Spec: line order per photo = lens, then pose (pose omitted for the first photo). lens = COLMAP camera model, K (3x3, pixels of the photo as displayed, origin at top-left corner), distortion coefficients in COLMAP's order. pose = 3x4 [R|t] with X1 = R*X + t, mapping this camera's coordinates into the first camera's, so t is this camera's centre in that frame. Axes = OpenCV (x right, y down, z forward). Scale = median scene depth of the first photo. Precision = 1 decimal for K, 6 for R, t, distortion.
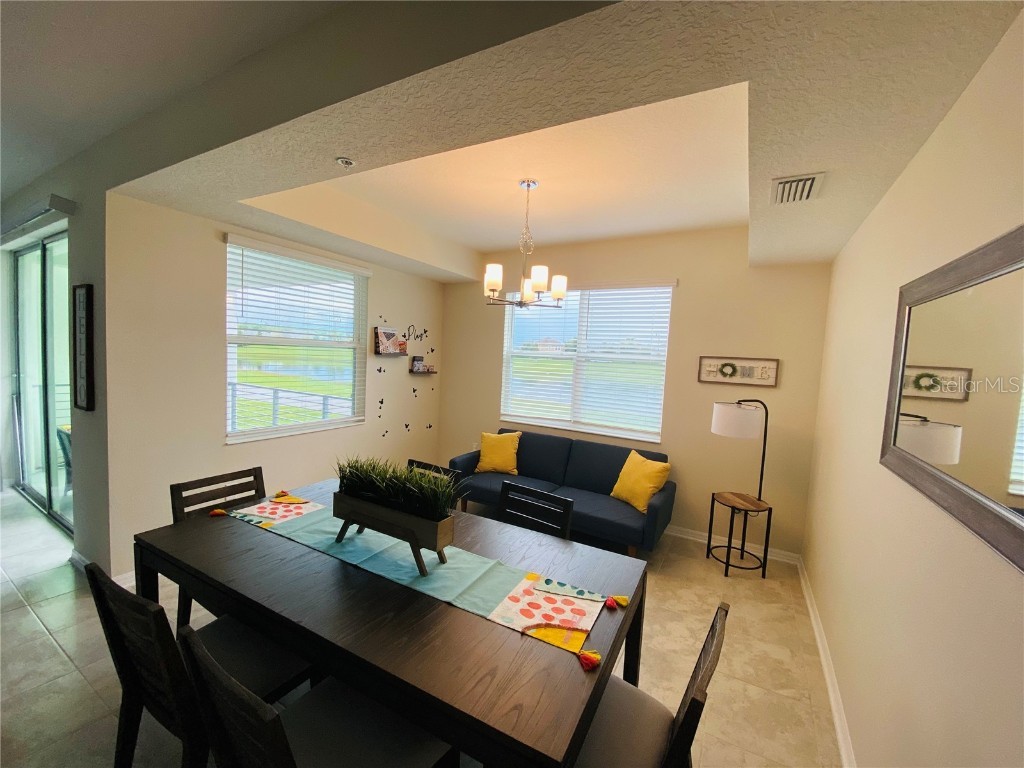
lens RADIAL K [[417.5, 0, 516.9], [0, 417.5, 386.0], [0, 0, 1]] dist [0.010672, -0.015581]
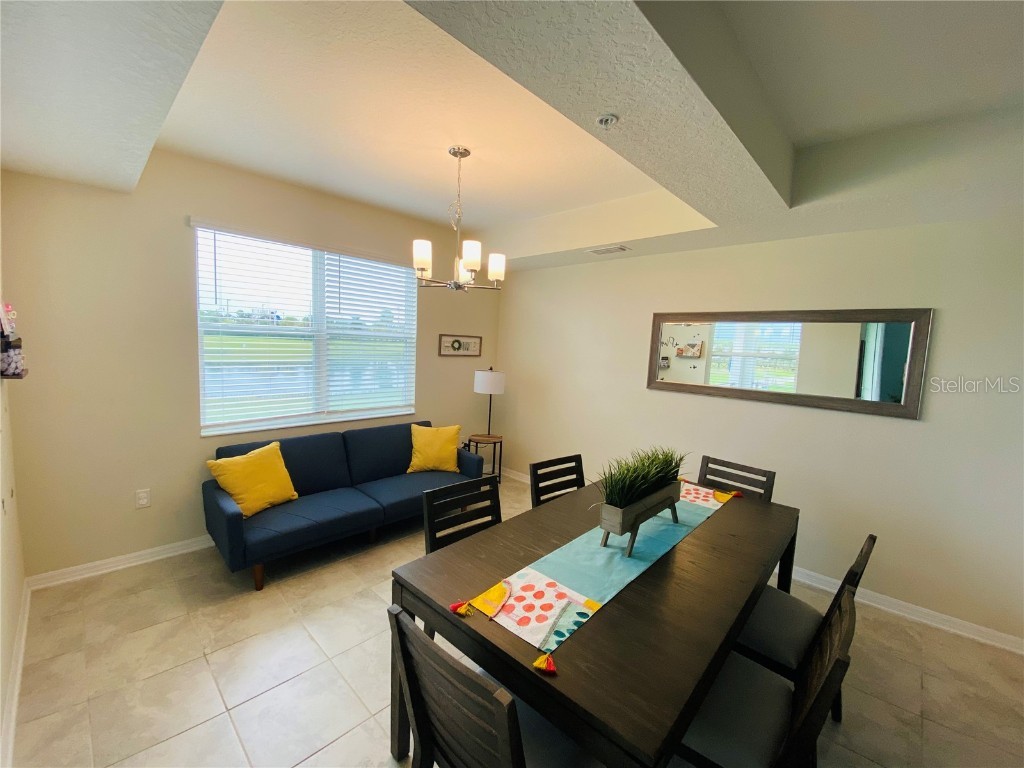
lens RADIAL K [[417.5, 0, 511.9], [0, 417.5, 388.3], [0, 0, 1]] dist [0.010672, -0.015581]
pose [[0.239952, -0.141989, 0.960345, -1.406229], [0.038317, 0.989860, 0.136779, -0.152391], [-0.970028, 0.003977, 0.242960, 1.066030]]
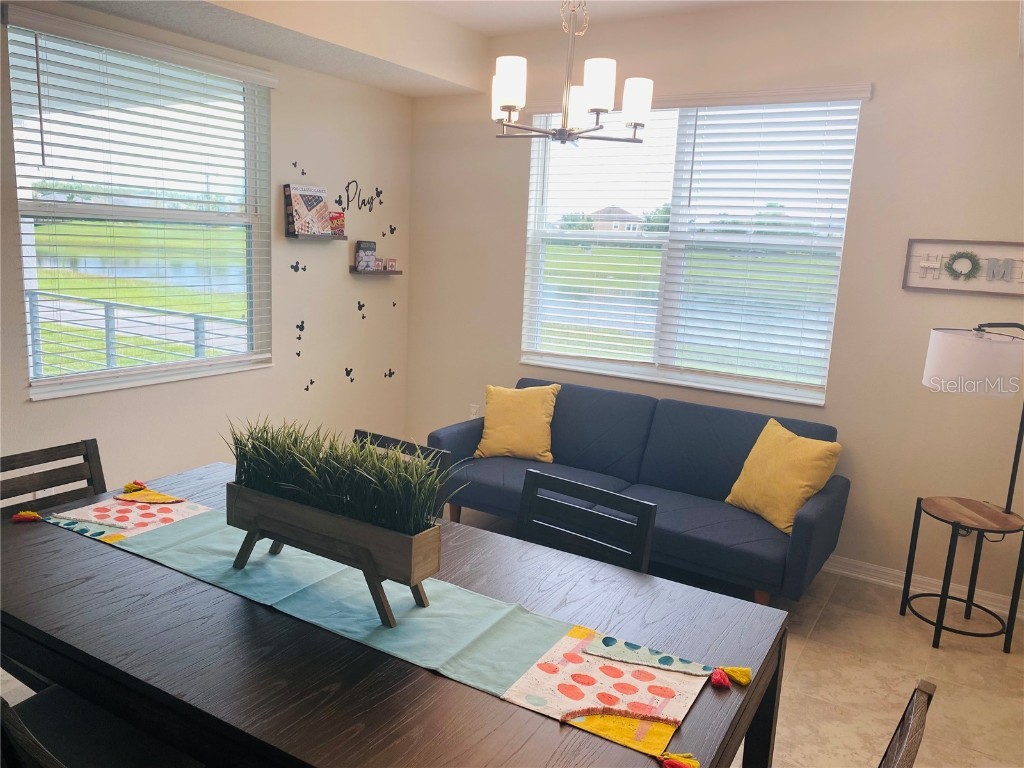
lens RADIAL K [[793.4, 0, 512.4], [0, 793.4, 386.2], [0, 0, 1]] dist [-0.005959, 0.003864]
pose [[0.998829, 0.006952, -0.047882, -0.004900], [-0.001793, 0.994264, 0.106940, 0.011582], [0.048351, -0.106729, 0.993112, -0.025548]]
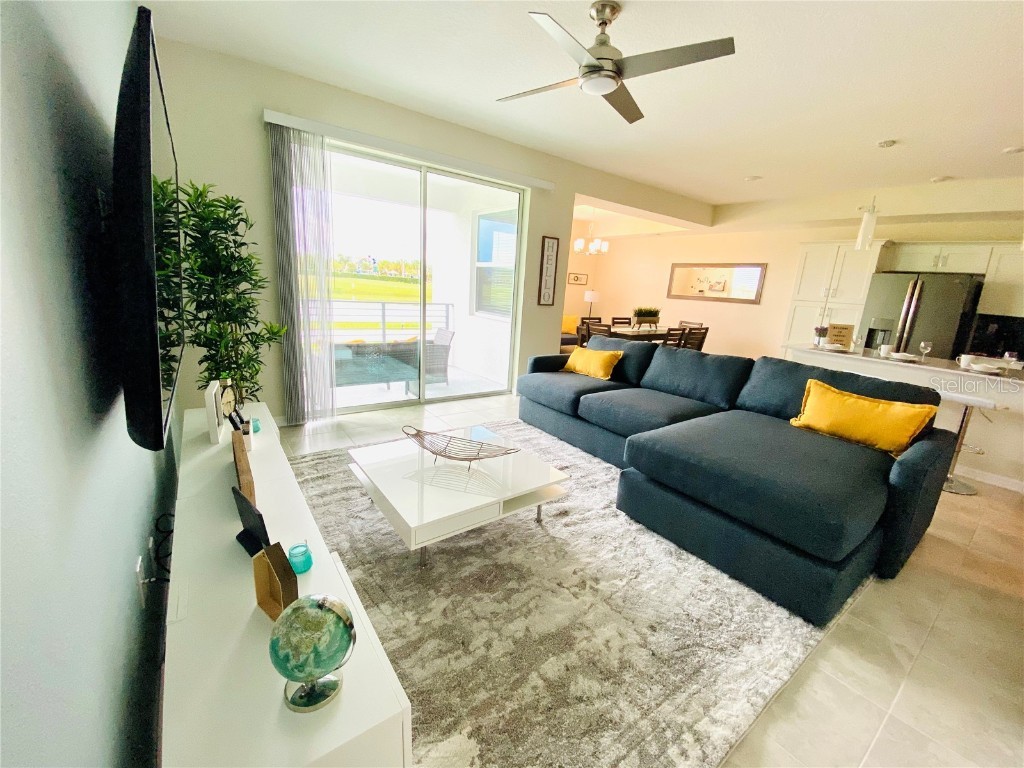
lens RADIAL K [[417.5, 0, 507.5], [0, 417.5, 383.2], [0, 0, 1]] dist [0.010672, -0.015581]
pose [[0.413548, -0.235065, 0.879615, -4.307568], [0.028589, 0.968974, 0.245504, -0.114556], [-0.910034, -0.076380, 0.407437, 0.554164]]
